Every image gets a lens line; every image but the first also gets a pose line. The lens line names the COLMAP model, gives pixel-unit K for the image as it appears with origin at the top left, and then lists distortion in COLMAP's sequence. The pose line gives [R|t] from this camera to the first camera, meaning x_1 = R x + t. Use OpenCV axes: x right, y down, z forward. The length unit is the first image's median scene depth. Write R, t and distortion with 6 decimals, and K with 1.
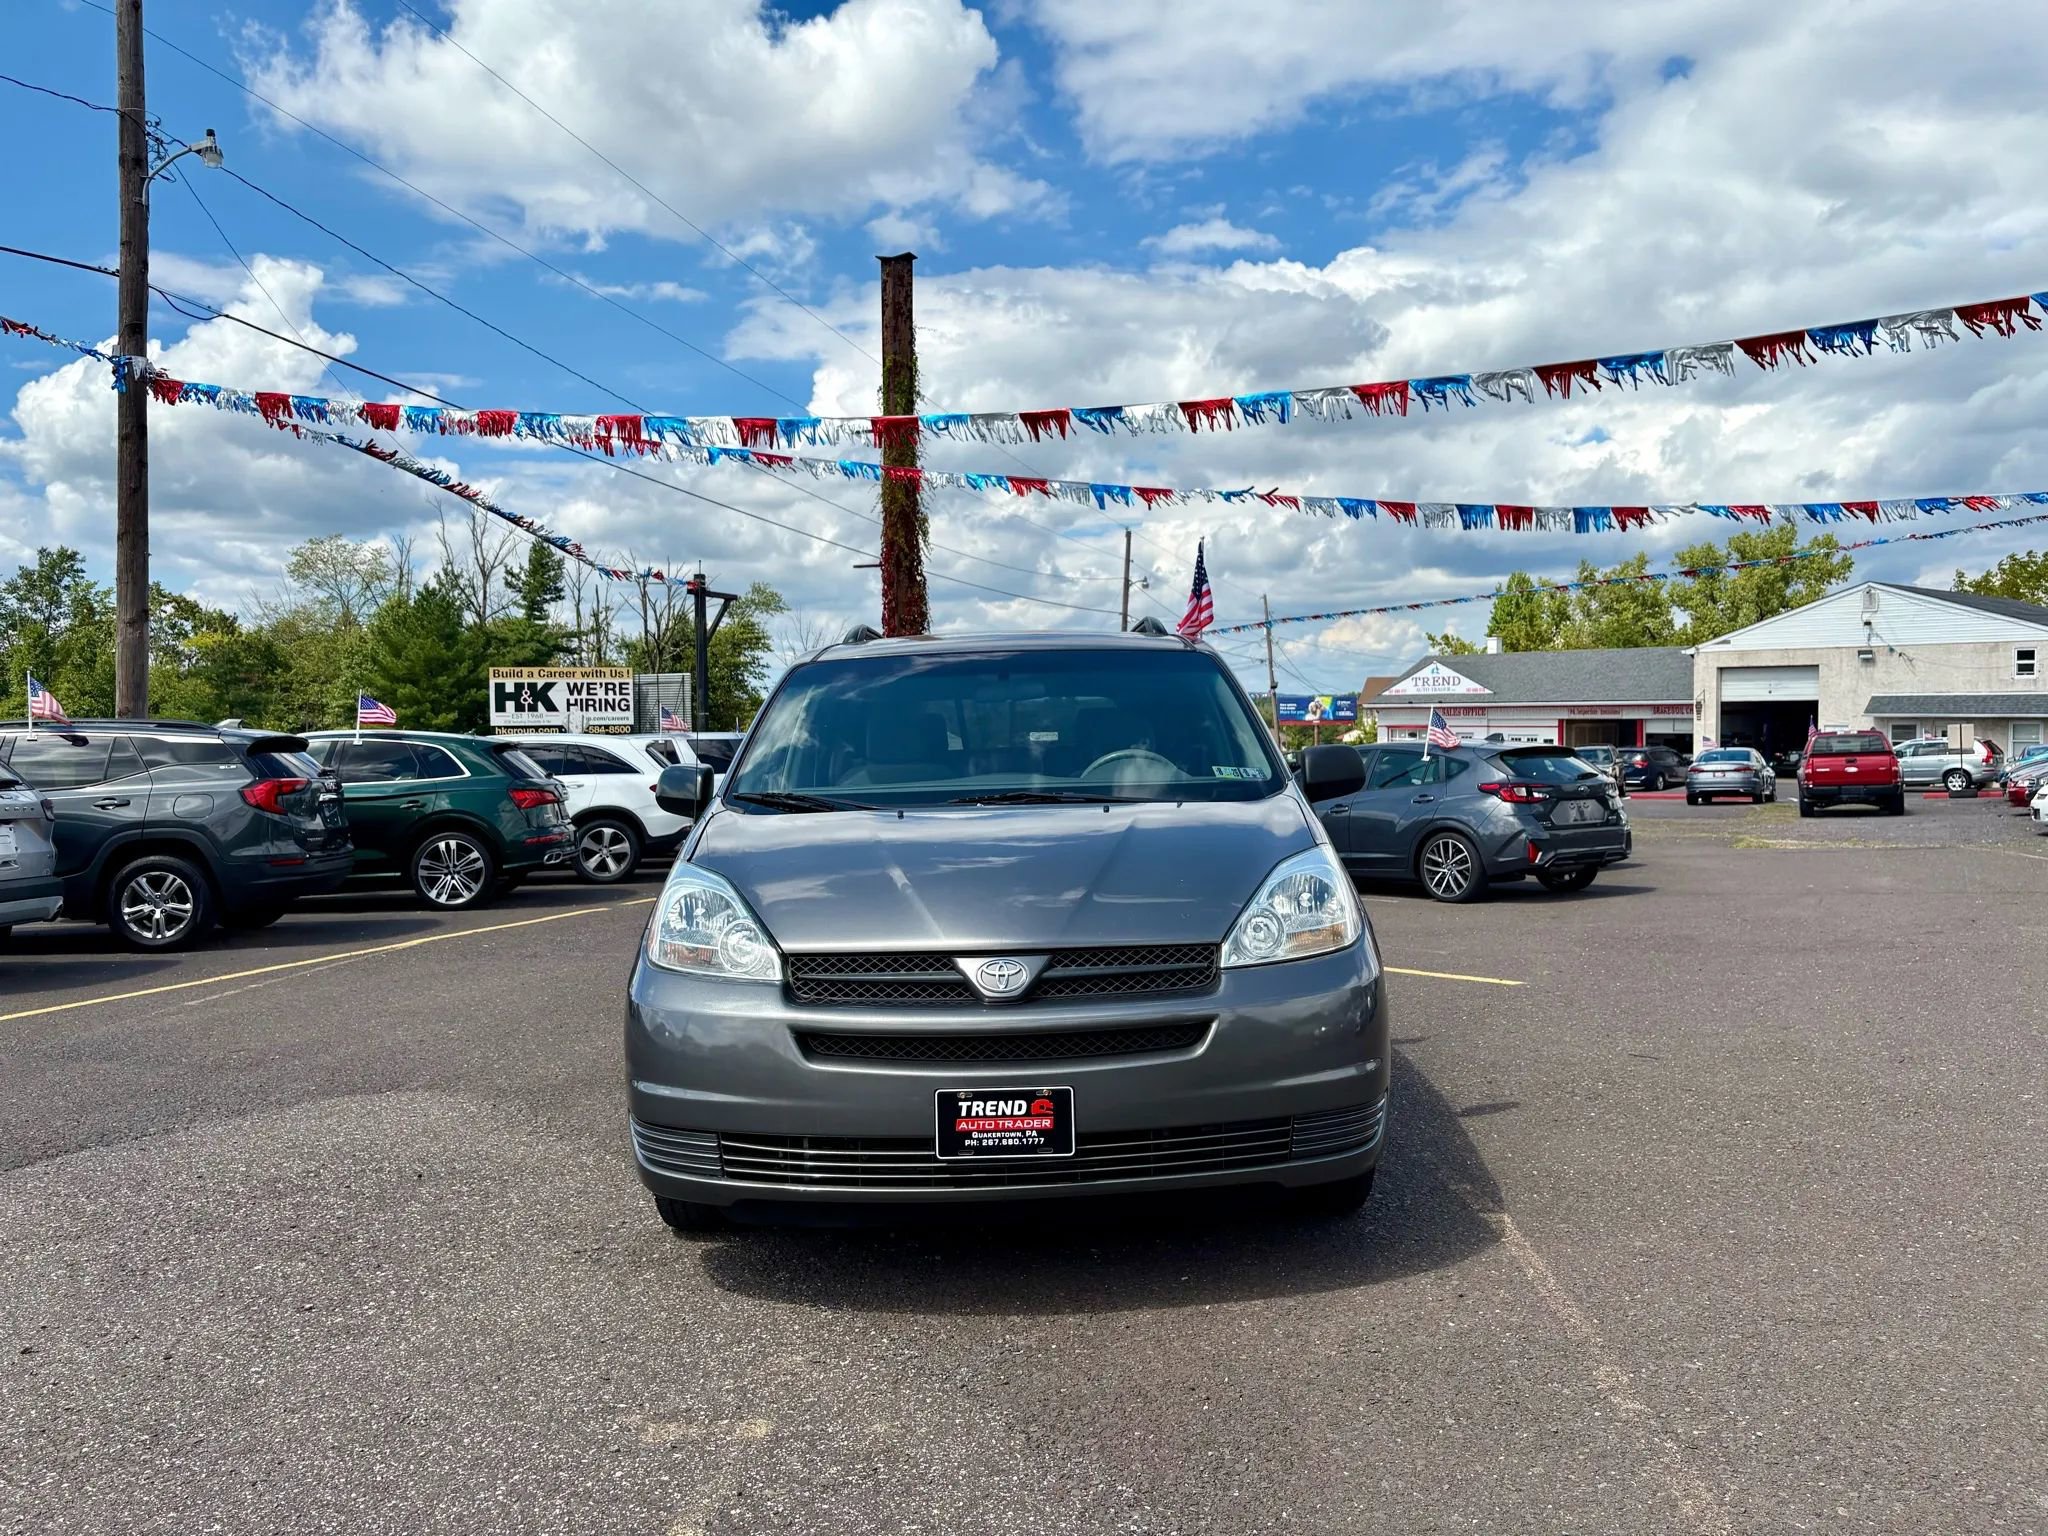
lens RADIAL K [[1600.1, 0, 1031.7], [0, 1600.1, 770.2], [0, 0, 1]] dist [-0.009338, -0.003166]
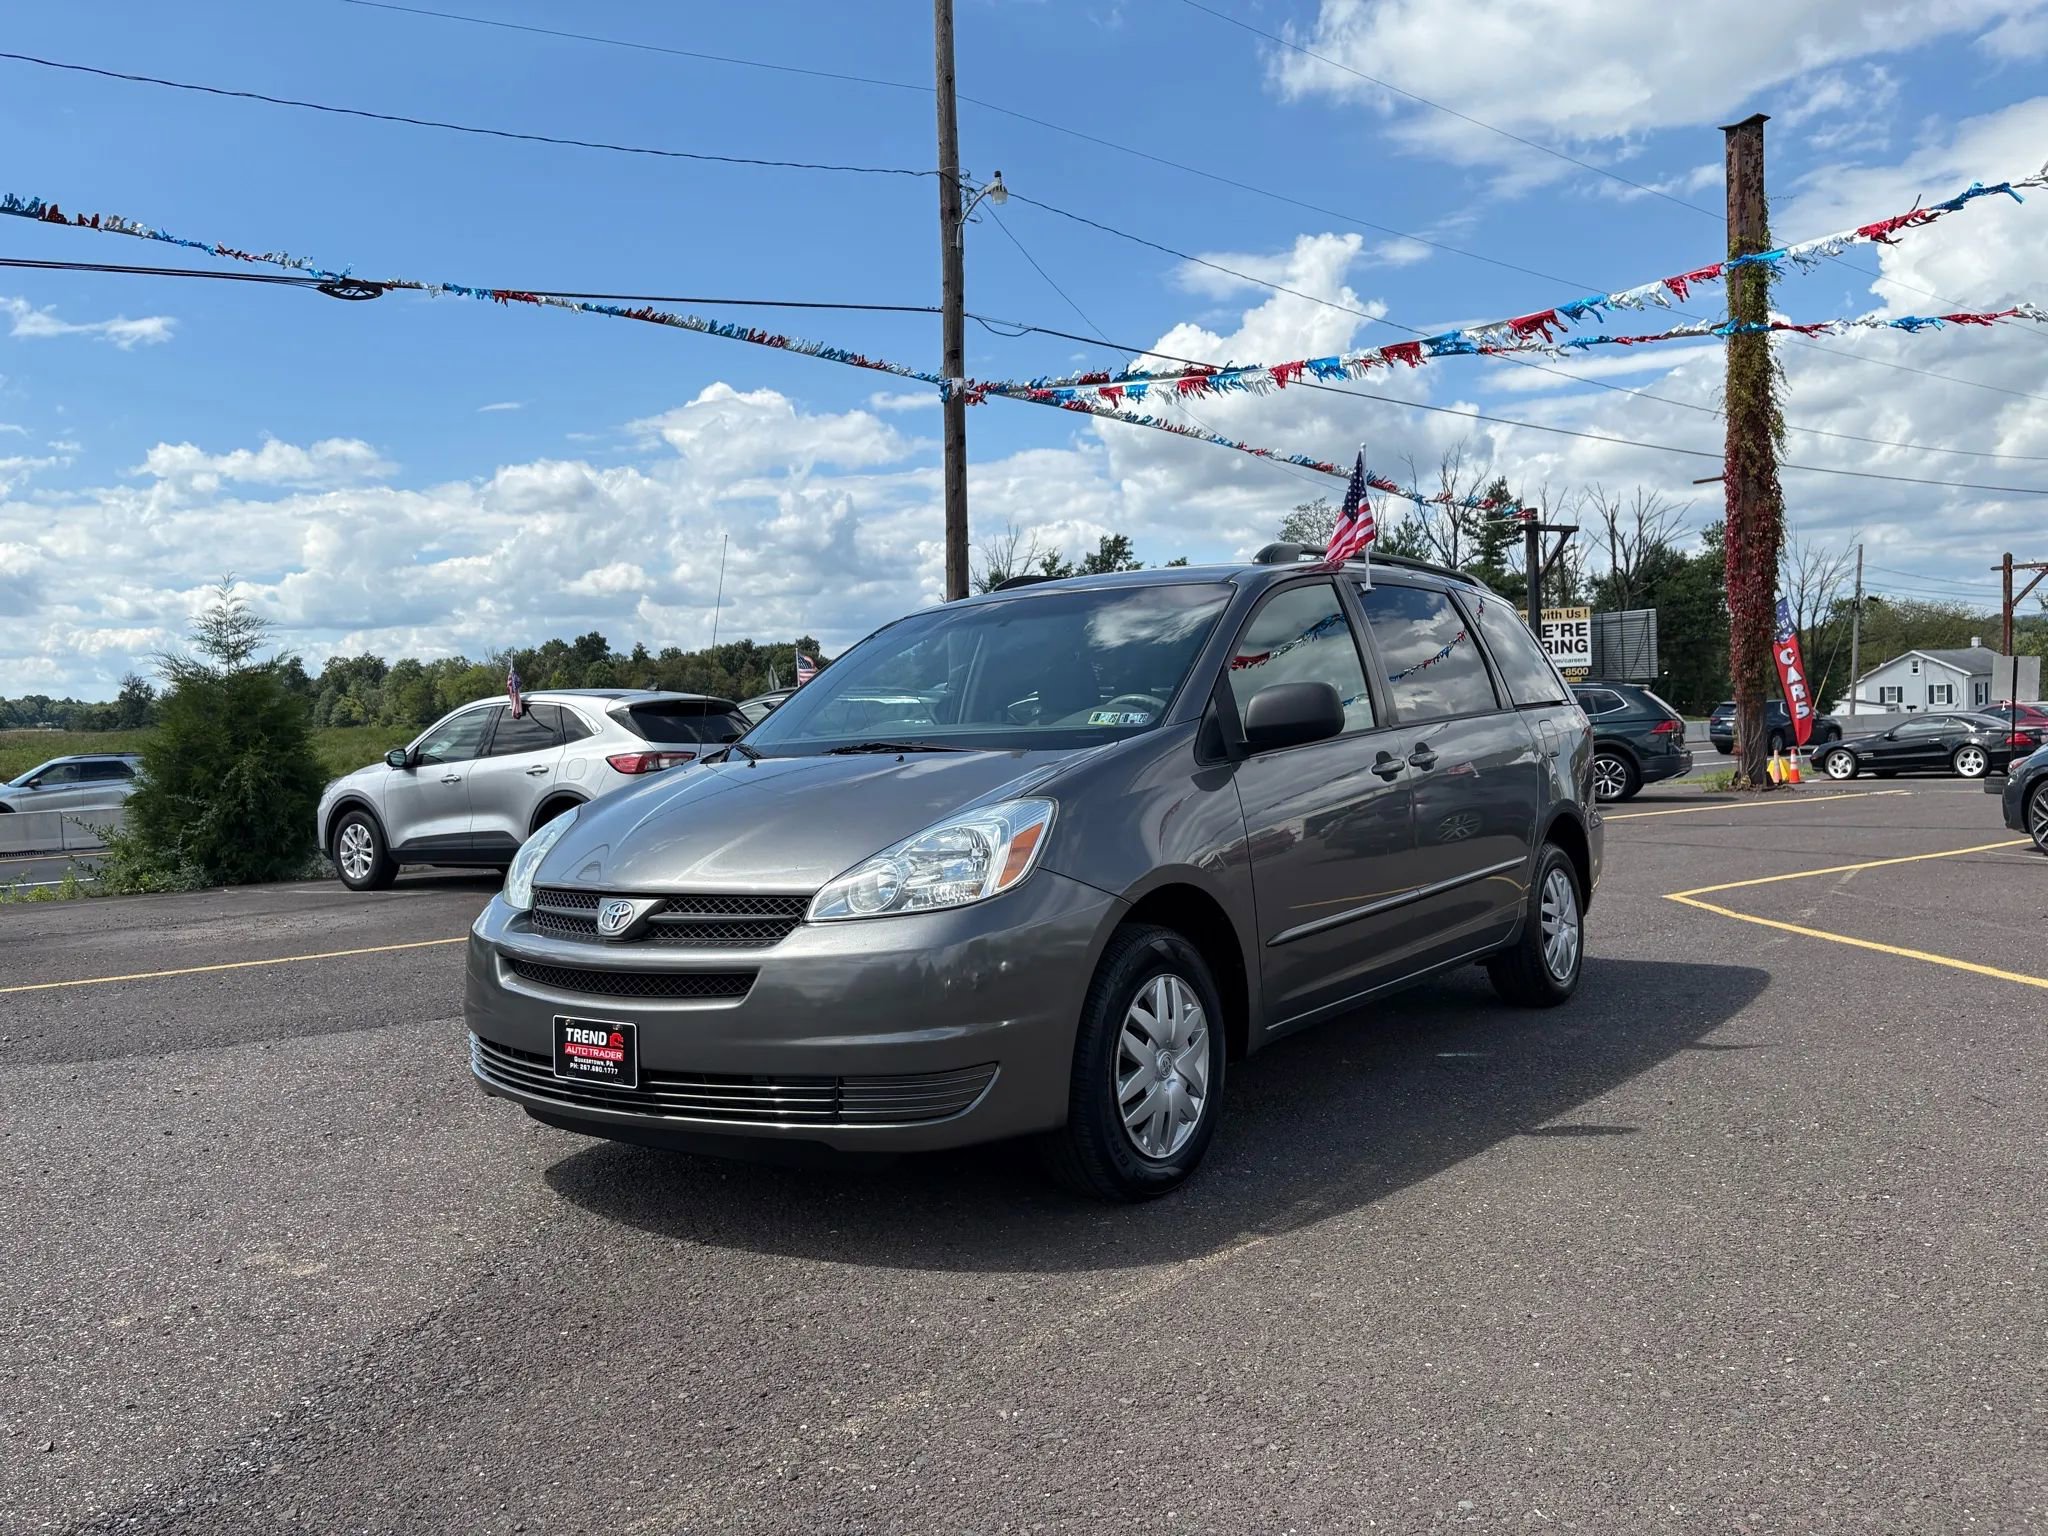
lens RADIAL K [[1580.9, 0, 1017.1], [0, 1580.9, 844.3], [0, 0, 1]] dist [0.036232, 0.002770]
pose [[0.796898, 0.031293, -0.603302, 0.251251], [0.017752, 0.997013, 0.075164, 0.001645], [0.603852, -0.070608, 0.793963, 0.097447]]
